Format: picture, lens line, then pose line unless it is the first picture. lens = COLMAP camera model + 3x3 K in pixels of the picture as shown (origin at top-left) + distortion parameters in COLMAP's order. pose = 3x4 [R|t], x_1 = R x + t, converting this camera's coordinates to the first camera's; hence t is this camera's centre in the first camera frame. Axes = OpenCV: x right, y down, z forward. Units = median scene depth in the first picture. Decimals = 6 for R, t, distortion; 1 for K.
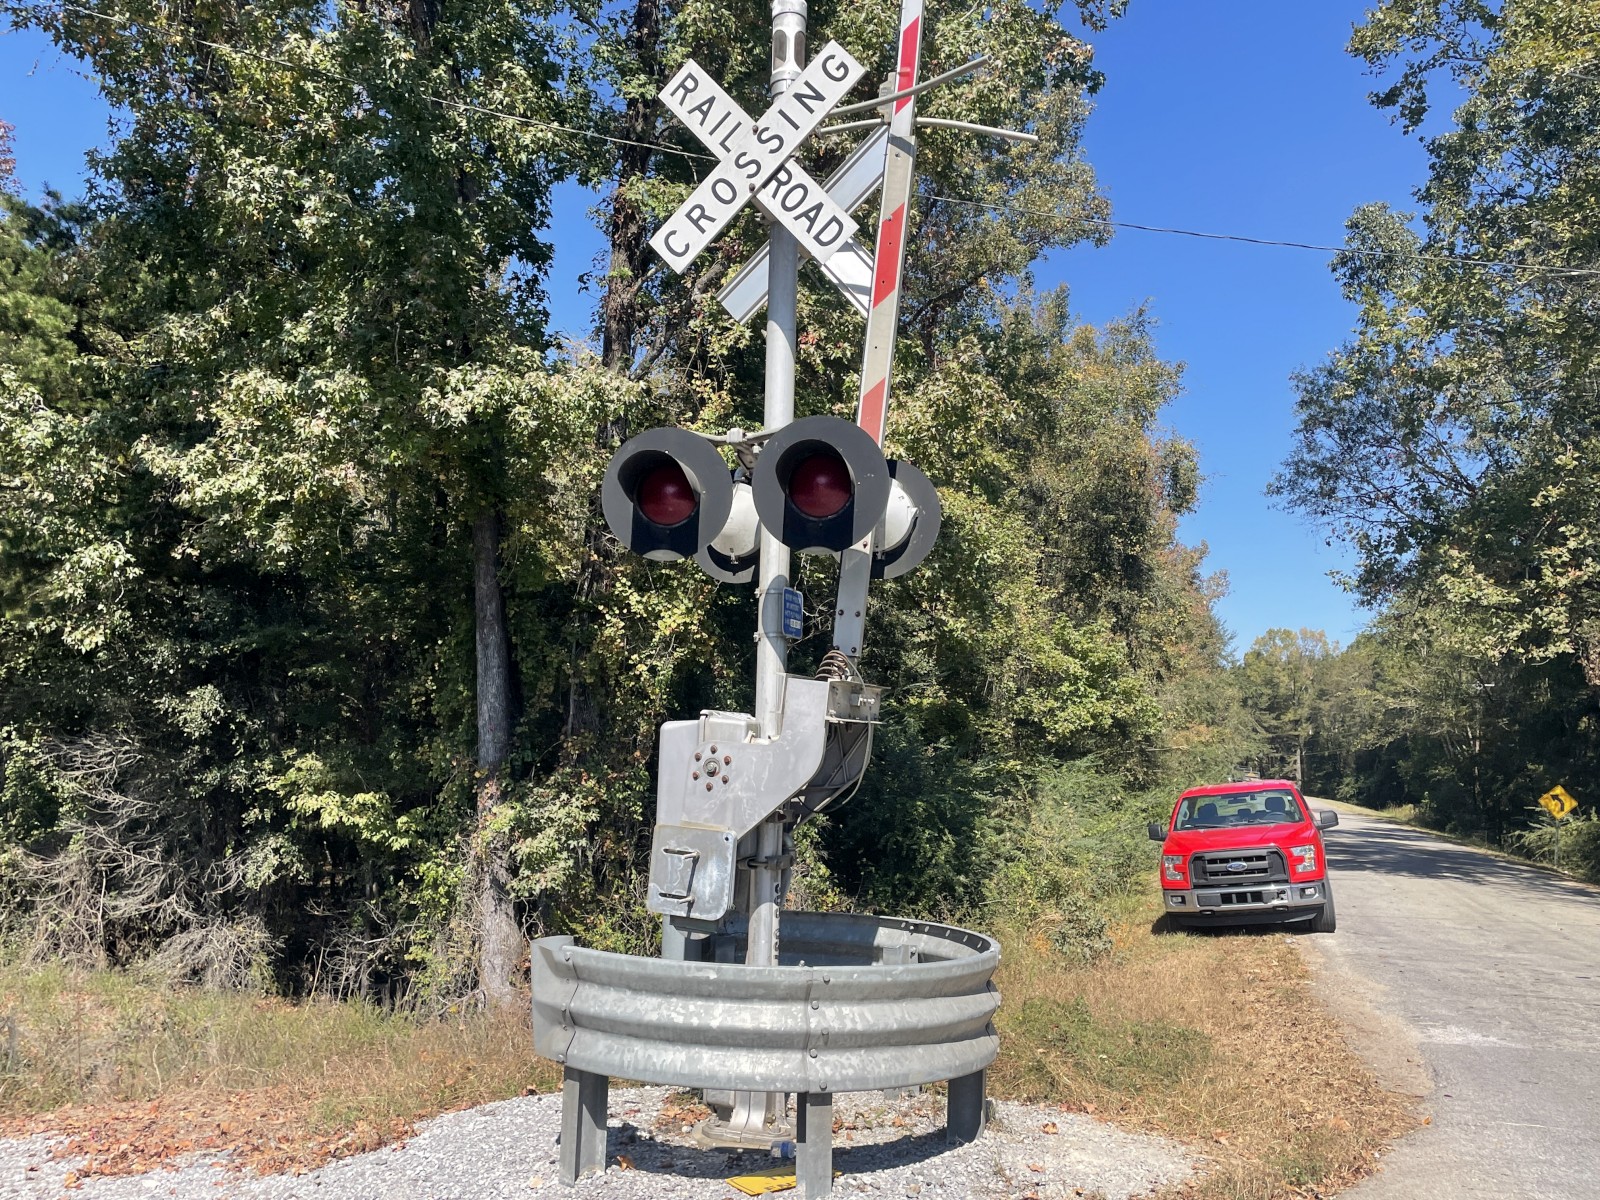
lens RADIAL K [[1347.0, 0, 806.1], [0, 1347.0, 595.1], [0, 0, 1]] dist [0.082898, -0.007814]
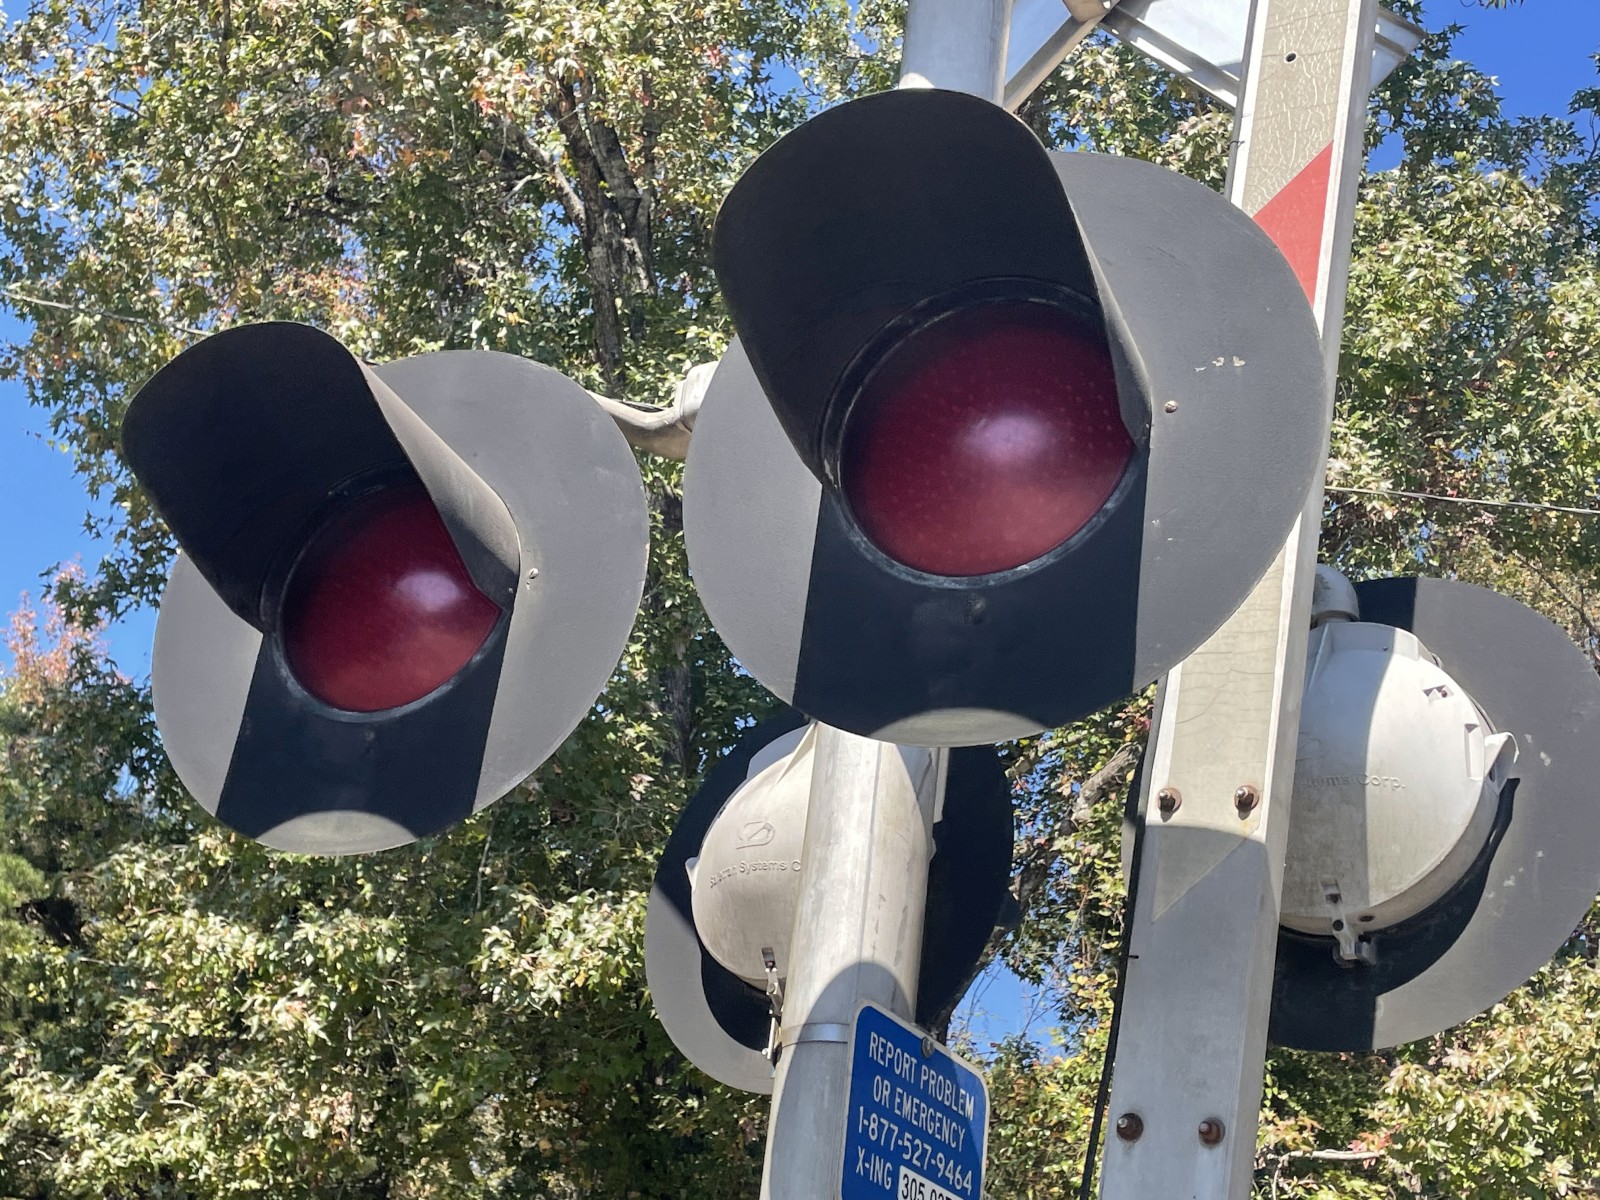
lens RADIAL K [[2209.7, 0, 770.7], [0, 2209.7, 599.1], [0, 0, 1]] dist [0.152755, -0.392102]
pose [[0.967257, -0.031018, -0.251895, 0.021356], [-0.066684, 0.926573, -0.370156, 0.024080], [0.244880, 0.374833, 0.894167, 0.231079]]
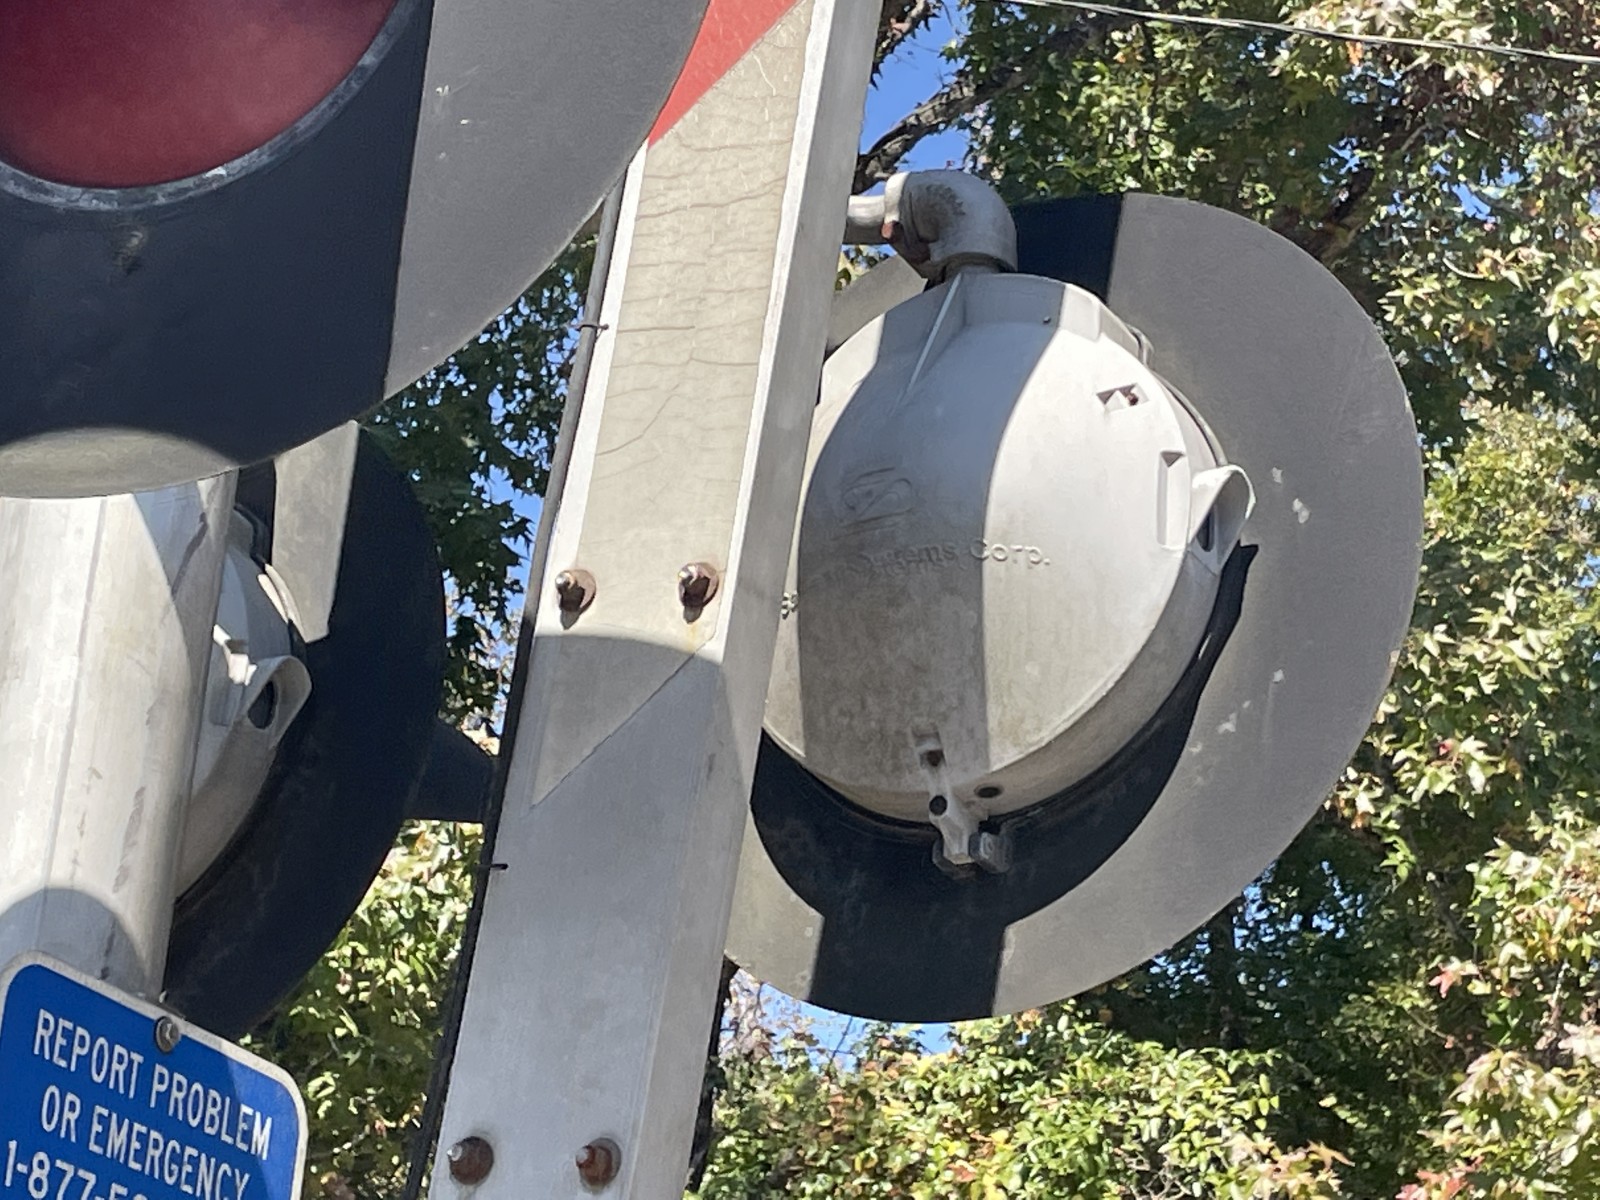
lens RADIAL K [[4016.0, 0, 800.0], [0, 4016.0, 600.0], [0, 0, 1]] dist [0.109474, 0.485459]
pose [[0.986107, -0.019083, -0.165009, 0.039161], [-0.030254, 0.956130, -0.291376, 0.023948], [0.163330, 0.292320, 0.942270, 0.233903]]
